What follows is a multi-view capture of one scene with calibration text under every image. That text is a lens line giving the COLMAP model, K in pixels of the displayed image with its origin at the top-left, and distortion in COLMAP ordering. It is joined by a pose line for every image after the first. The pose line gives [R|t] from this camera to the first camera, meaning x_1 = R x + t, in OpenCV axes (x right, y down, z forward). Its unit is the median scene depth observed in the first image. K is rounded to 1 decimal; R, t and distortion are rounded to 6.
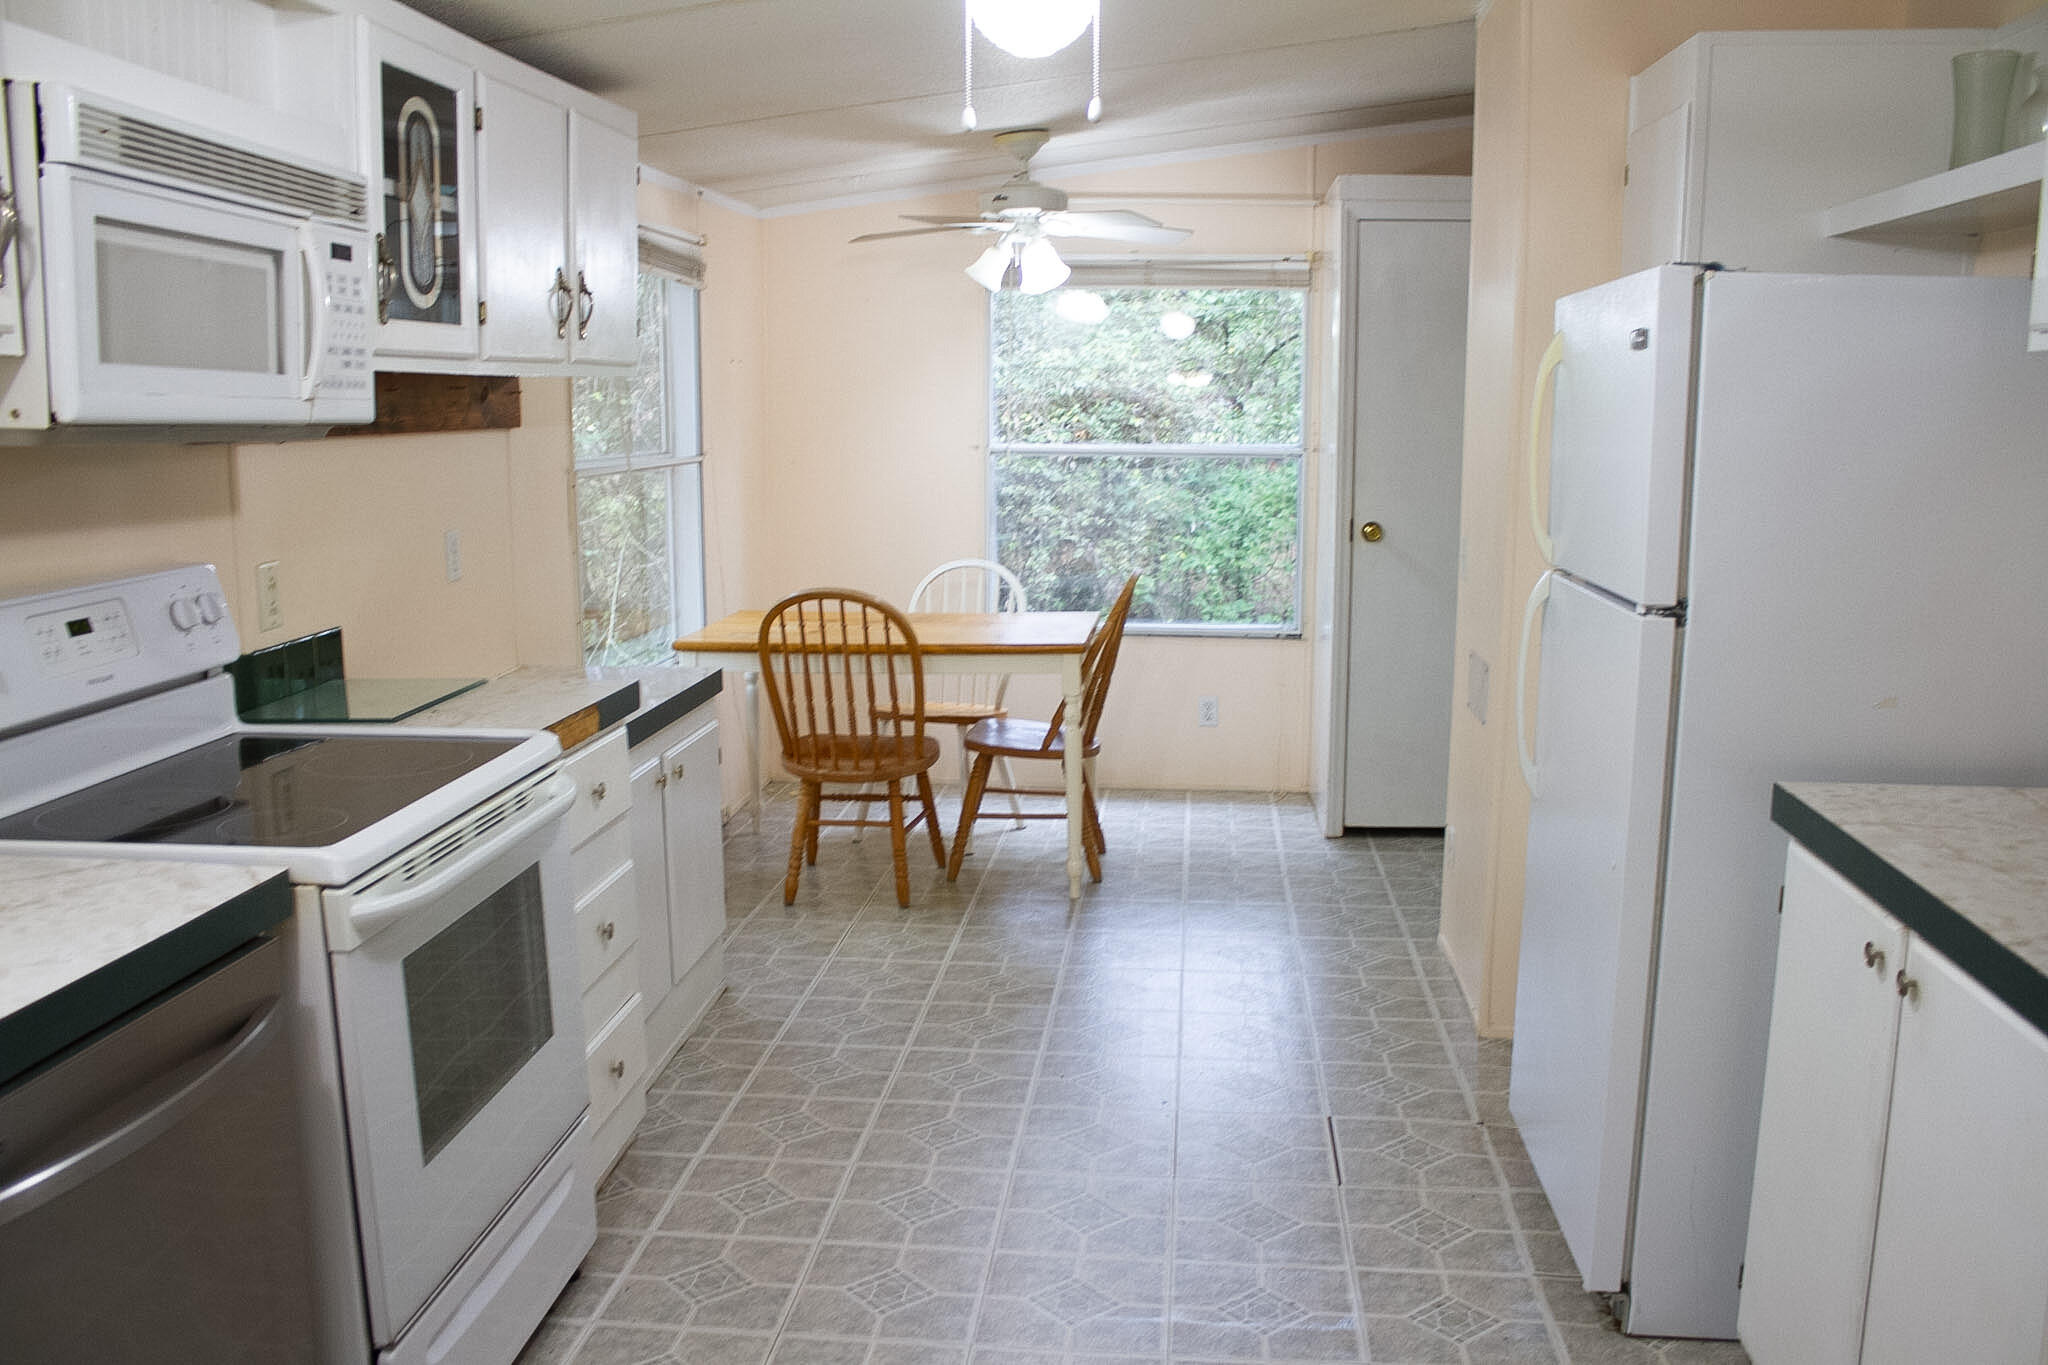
lens RADIAL K [[1716.5, 0, 1021.4], [0, 1716.5, 695.1], [0, 0, 1]] dist [-0.169087, 0.172224]
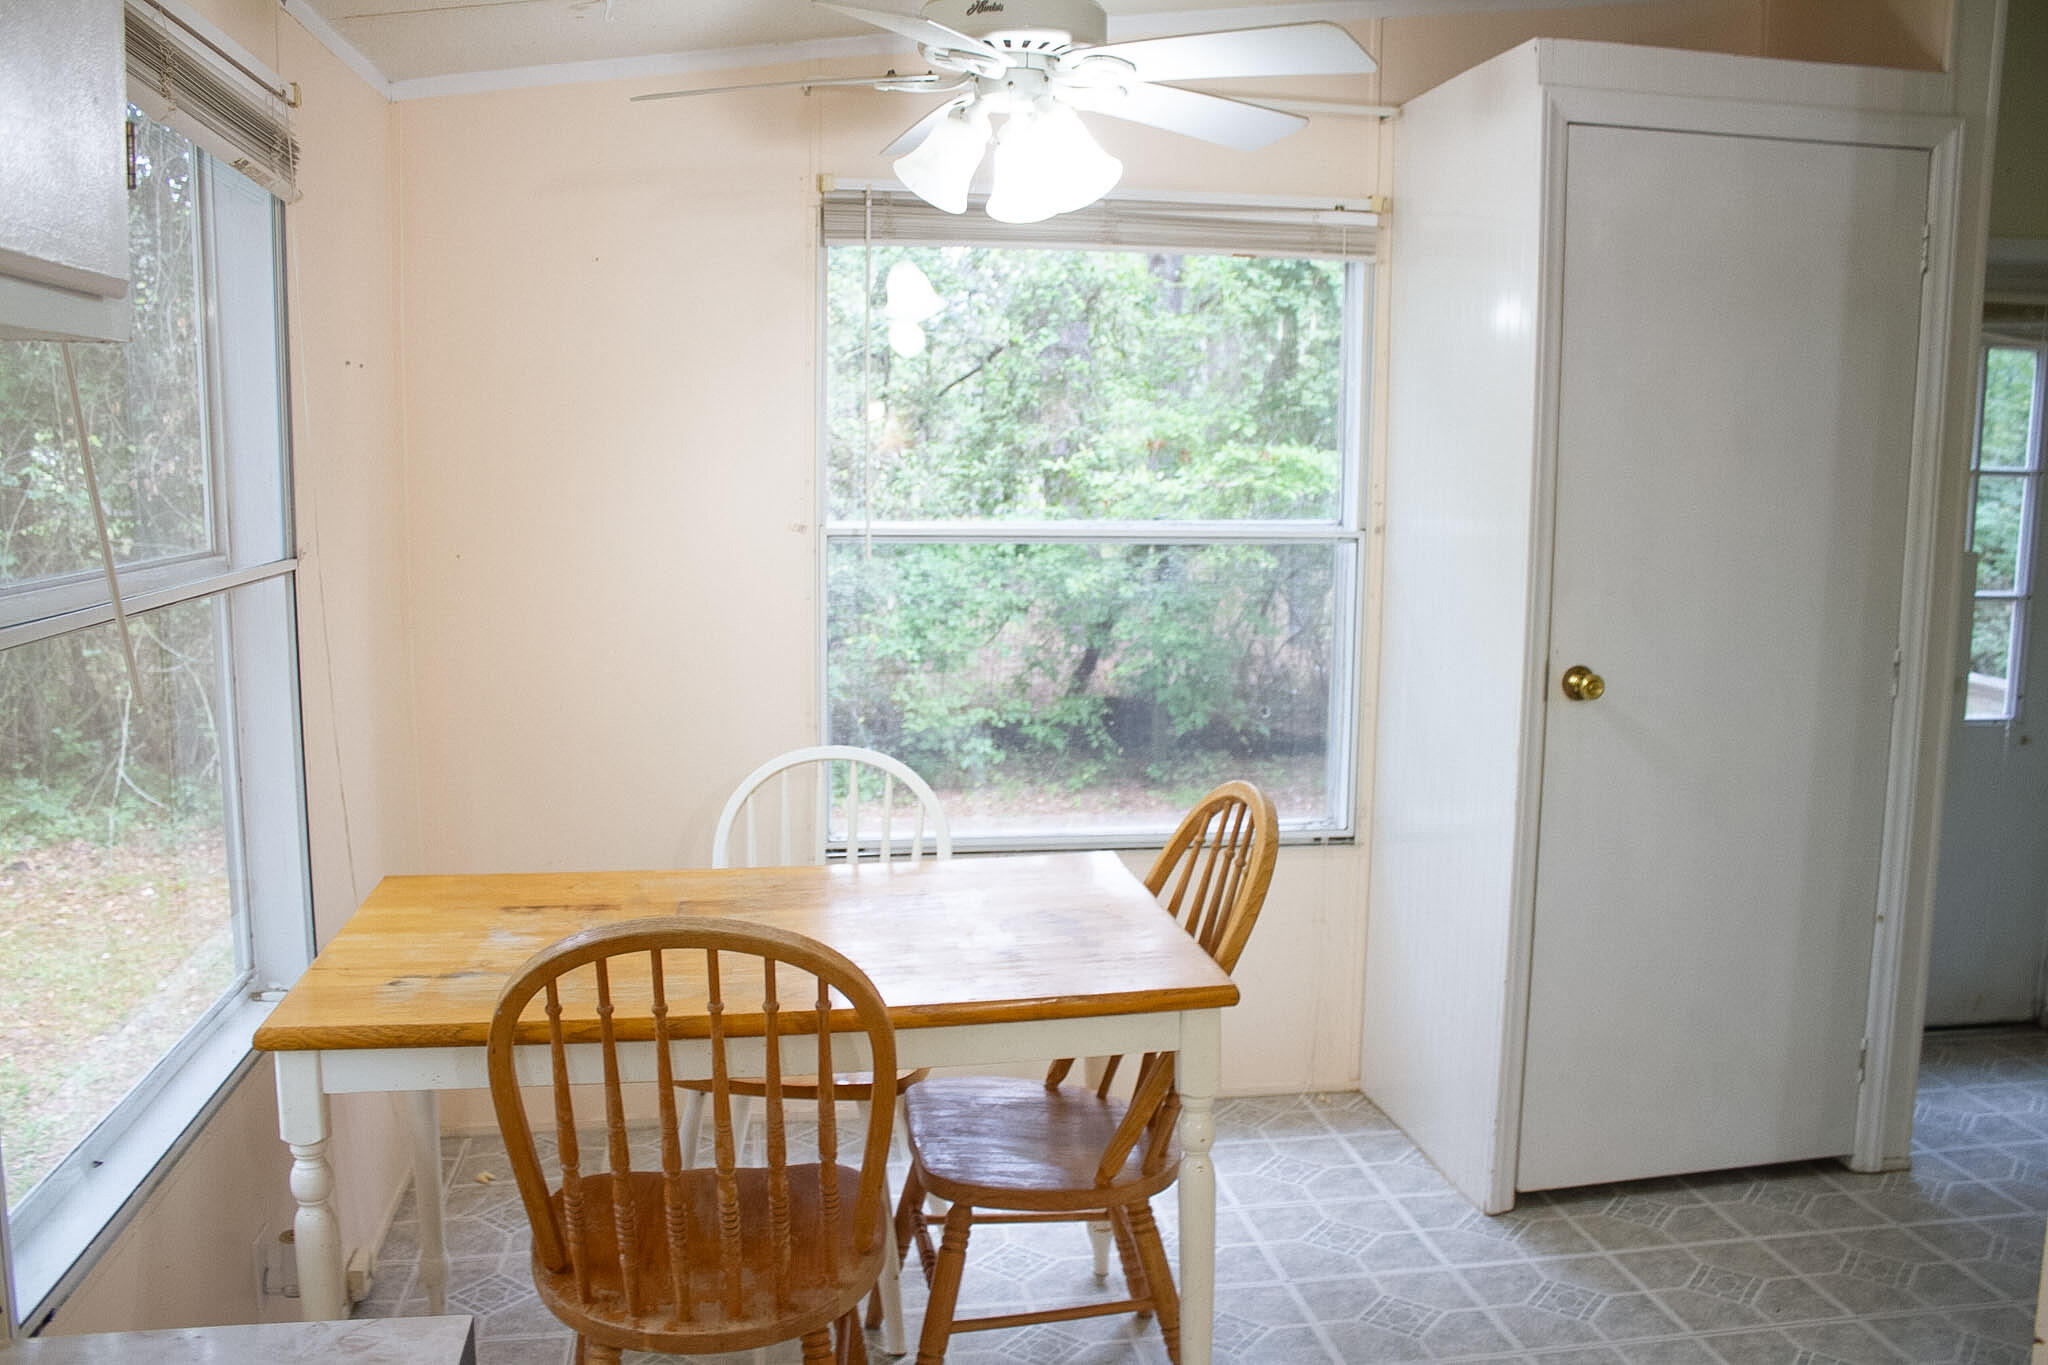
lens RADIAL K [[1716.5, 0, 1021.4], [0, 1716.5, 695.1], [0, 0, 1]] dist [-0.169087, 0.172224]
pose [[0.966862, -0.030256, 0.253502, -0.103813], [0.037113, 0.999062, -0.022308, -0.079243], [-0.252589, 0.030977, 0.967078, 0.466448]]
